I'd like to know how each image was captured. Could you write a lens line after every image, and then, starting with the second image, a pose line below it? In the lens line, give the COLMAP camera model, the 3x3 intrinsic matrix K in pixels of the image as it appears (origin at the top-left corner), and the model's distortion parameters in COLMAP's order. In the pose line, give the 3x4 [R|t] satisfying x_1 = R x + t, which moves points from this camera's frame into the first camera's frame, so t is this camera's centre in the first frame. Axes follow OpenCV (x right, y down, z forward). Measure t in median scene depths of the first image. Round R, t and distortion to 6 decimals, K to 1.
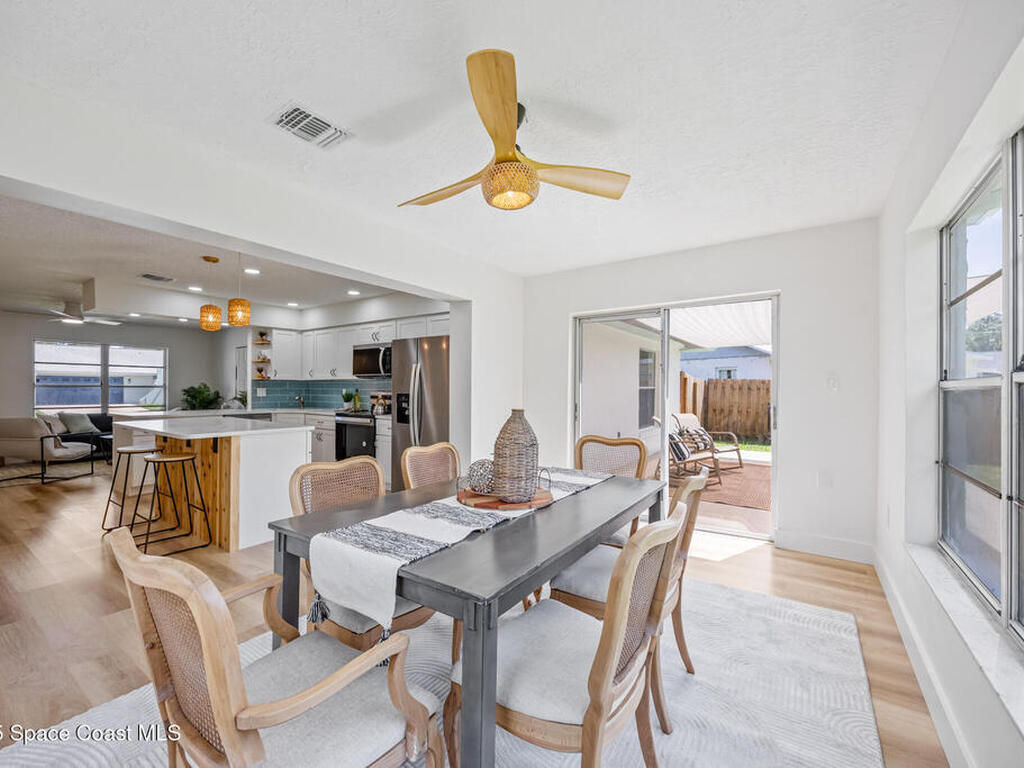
lens RADIAL K [[440.9, 0, 514.3], [0, 440.9, 392.4], [0, 0, 1]] dist [-0.013683, 0.000000]
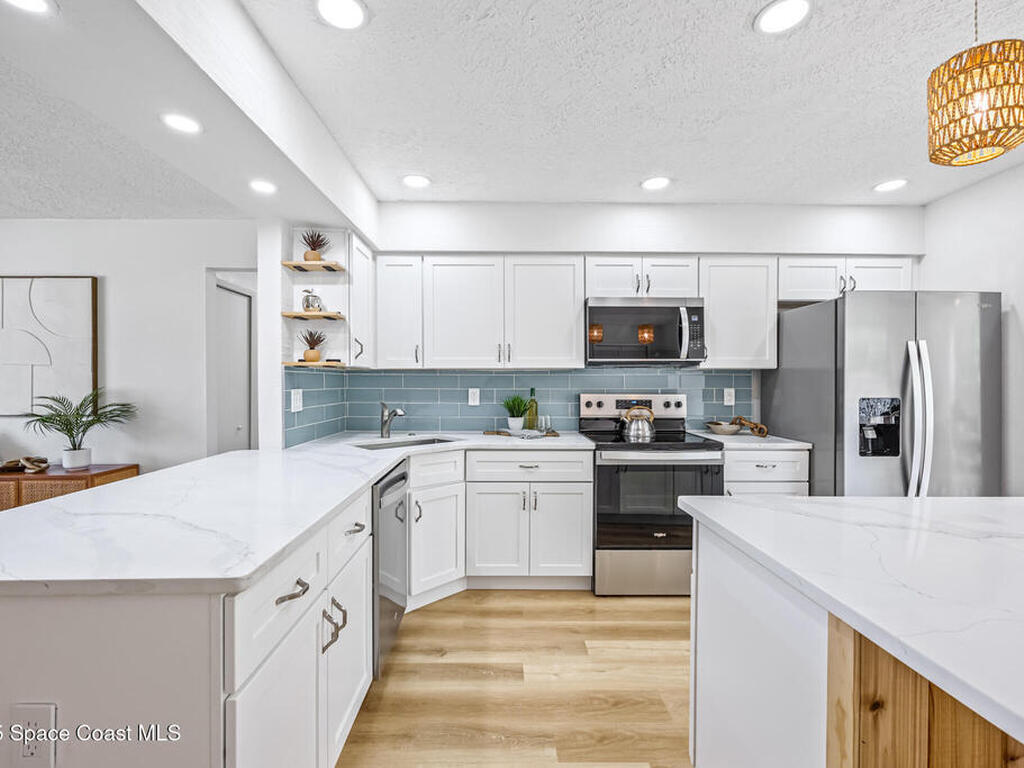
lens RADIAL K [[490.1, 0, 511.7], [0, 490.1, 378.8], [0, 0, 1]] dist [0.004510, -0.000288]
pose [[0.815173, -0.001241, 0.579216, -0.710662], [0.008352, 0.999919, -0.009613, -0.013714], [-0.579157, 0.012674, 0.815117, 0.594398]]
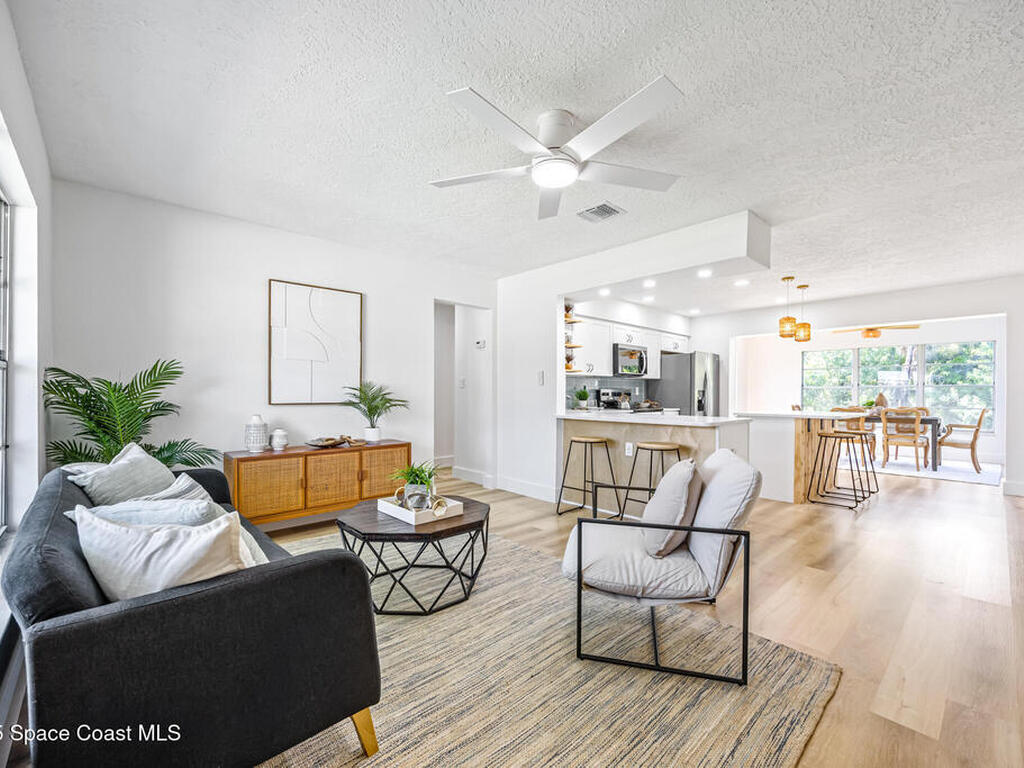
lens RADIAL K [[440.9, 0, 516.0], [0, 440.9, 392.9], [0, 0, 1]] dist [-0.013683, 0.000000]
pose [[0.237357, -0.006565, 0.971400, -1.354262], [0.001358, 0.999978, 0.006426, 0.000815], [-0.971422, -0.000206, 0.237360, 0.949108]]
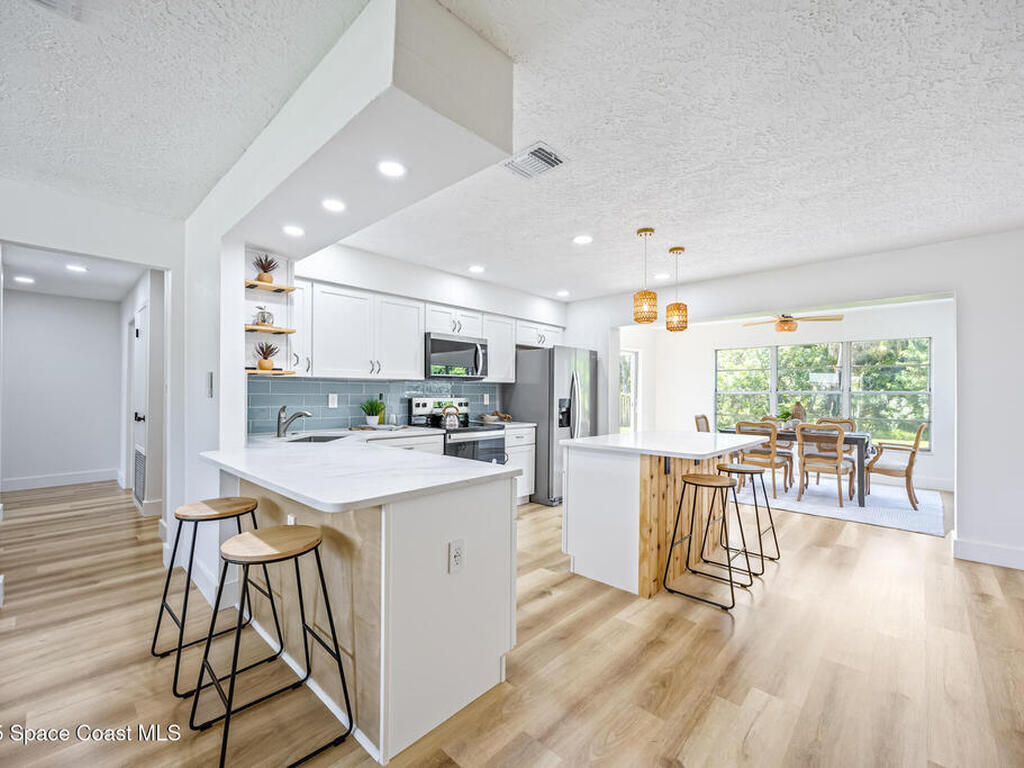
lens RADIAL K [[440.9, 0, 513.2], [0, 440.9, 387.3], [0, 0, 1]] dist [-0.013683, 0.000000]
pose [[0.152280, 0.003023, 0.988333, -0.997232], [-0.002250, 0.999994, -0.002712, -0.016670], [-0.988335, -0.001811, 0.152286, 0.734074]]
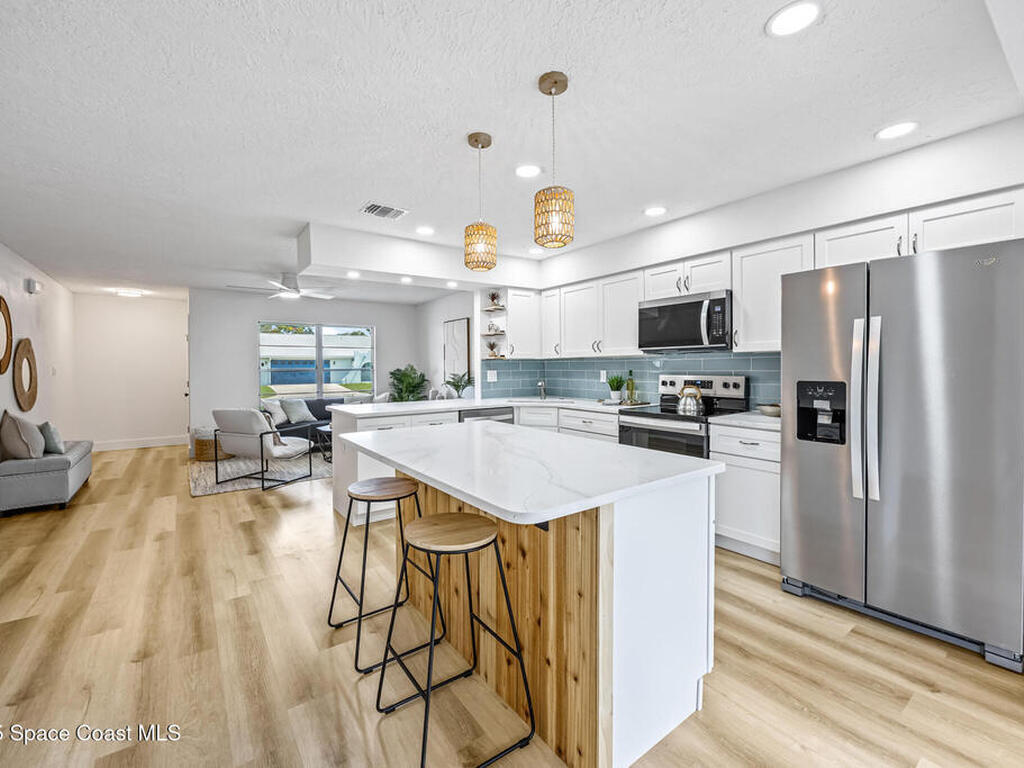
lens RADIAL K [[440.9, 0, 506.4], [0, 440.9, 375.0], [0, 0, 1]] dist [-0.013683, 0.000000]
pose [[0.940113, -0.006633, -0.340797, -0.318150], [0.010736, 0.999891, 0.010155, -0.010018], [0.340693, -0.013205, 0.940082, 0.327488]]
